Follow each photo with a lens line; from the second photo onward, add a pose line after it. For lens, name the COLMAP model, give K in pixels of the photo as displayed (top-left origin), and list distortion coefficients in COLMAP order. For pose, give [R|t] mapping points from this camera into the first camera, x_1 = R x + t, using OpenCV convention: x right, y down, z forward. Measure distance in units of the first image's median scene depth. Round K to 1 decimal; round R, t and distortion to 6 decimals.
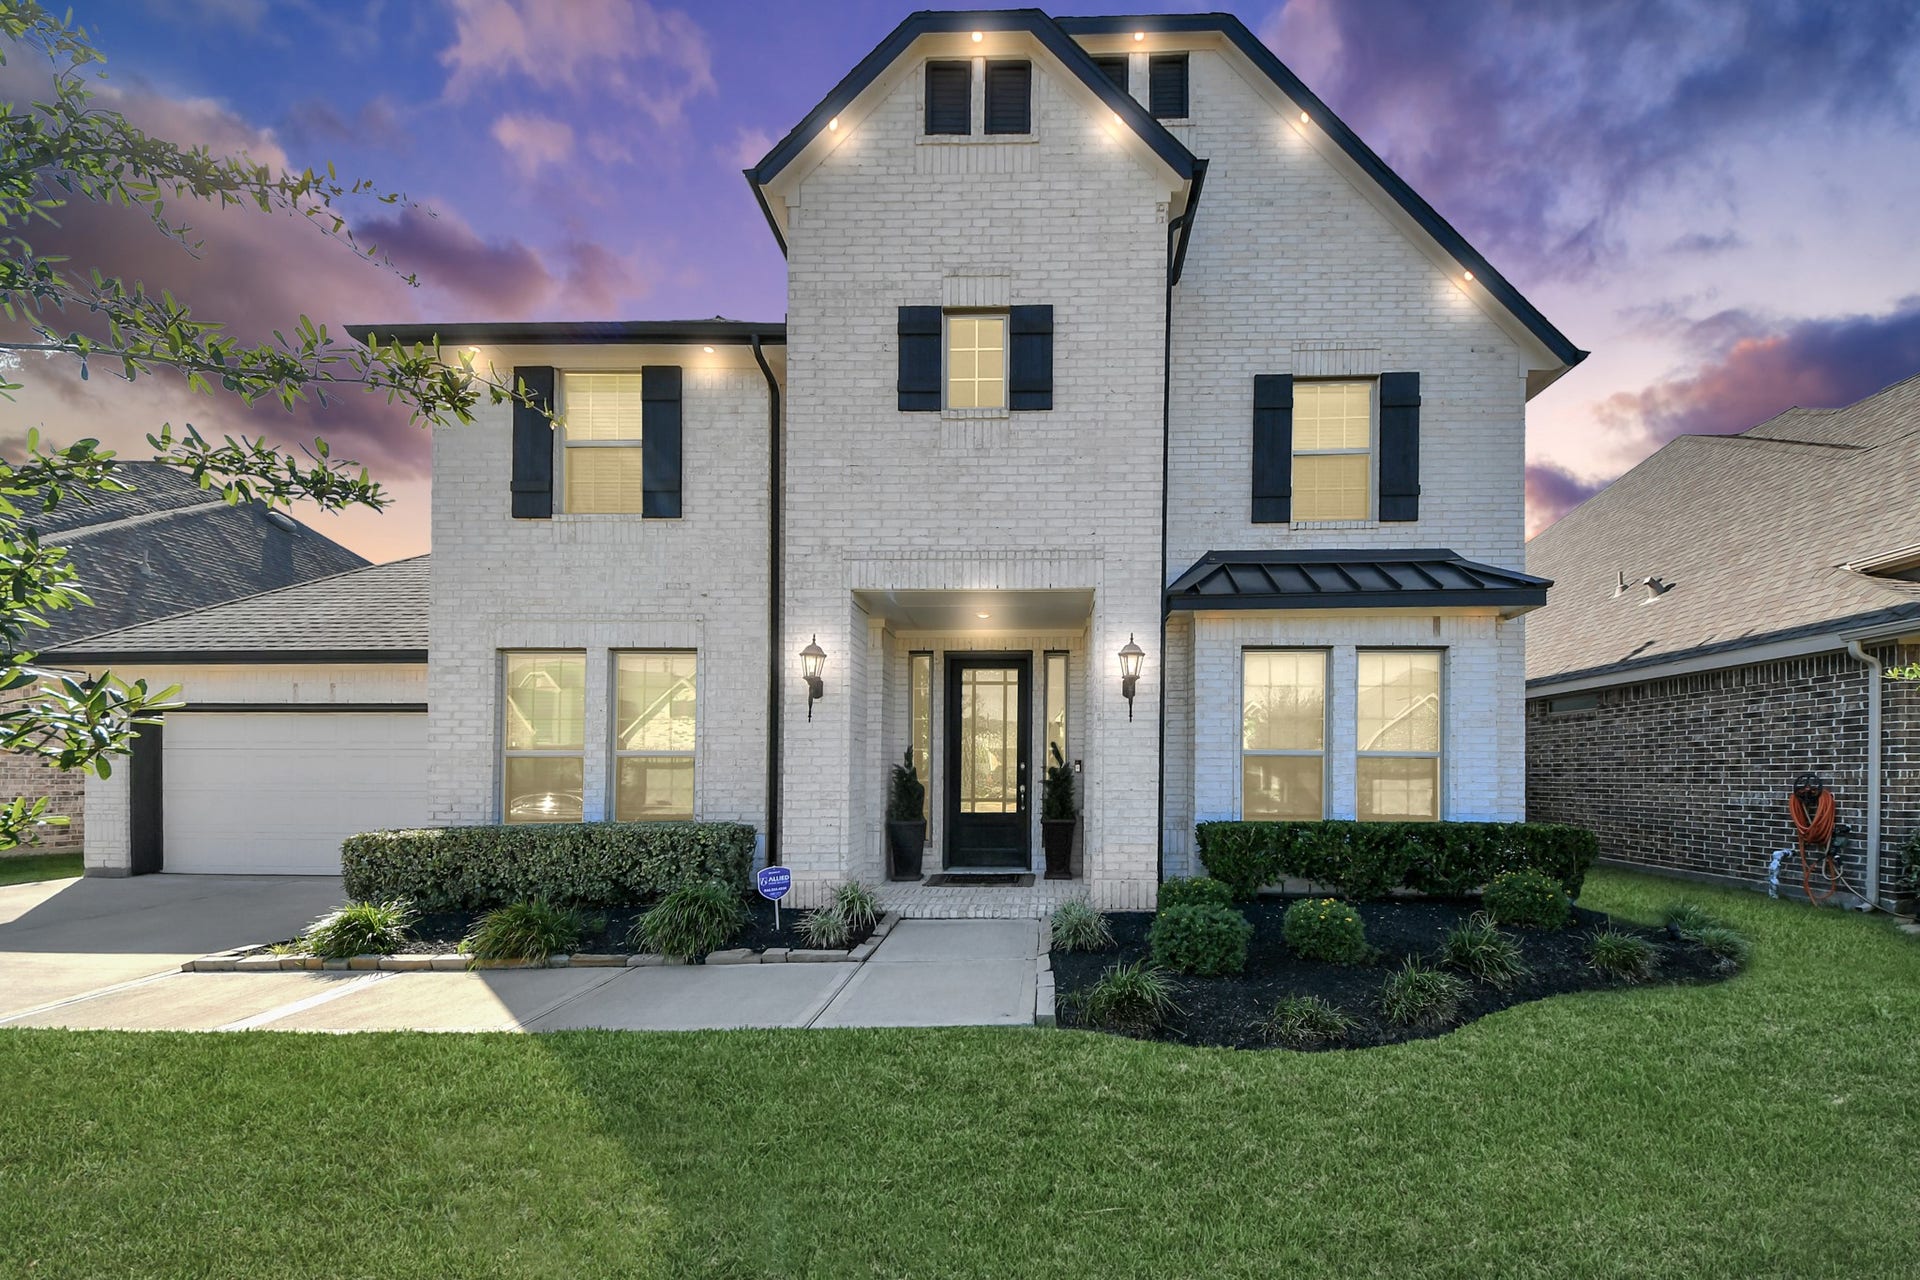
lens RADIAL K [[720.7, 0, 961.1], [0, 720.7, 739.6], [0, 0, 1]] dist [0.018475, -0.000042]
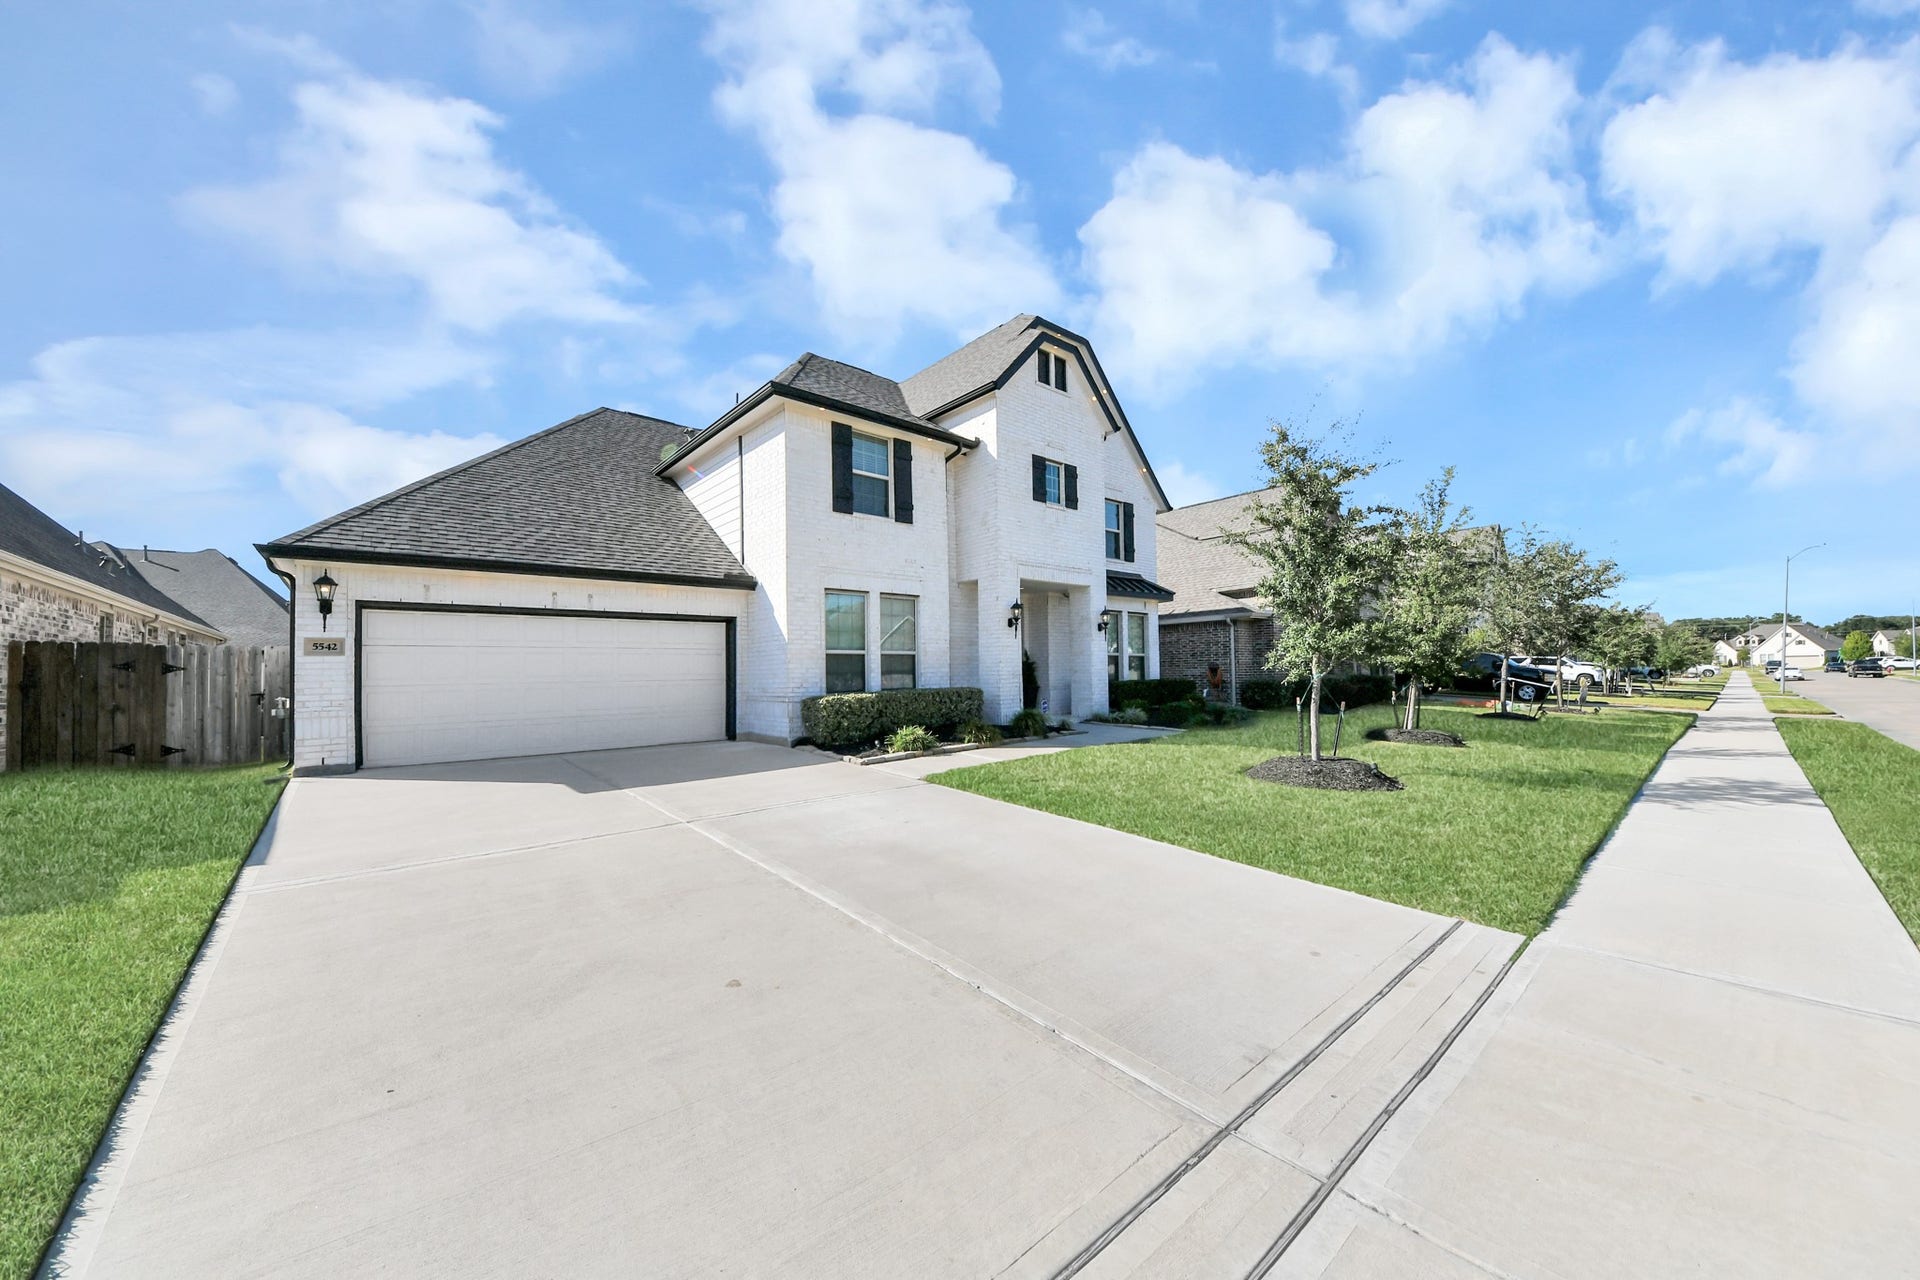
lens RADIAL K [[693.0, 0, 962.1], [0, 693.0, 649.3], [0, 0, 1]] dist [-0.000887, -0.000155]
pose [[0.744076, 0.010455, 0.668014, -1.516532], [-0.005219, 0.999938, -0.009837, 0.030406], [-0.668075, 0.003833, 0.744084, -0.411872]]
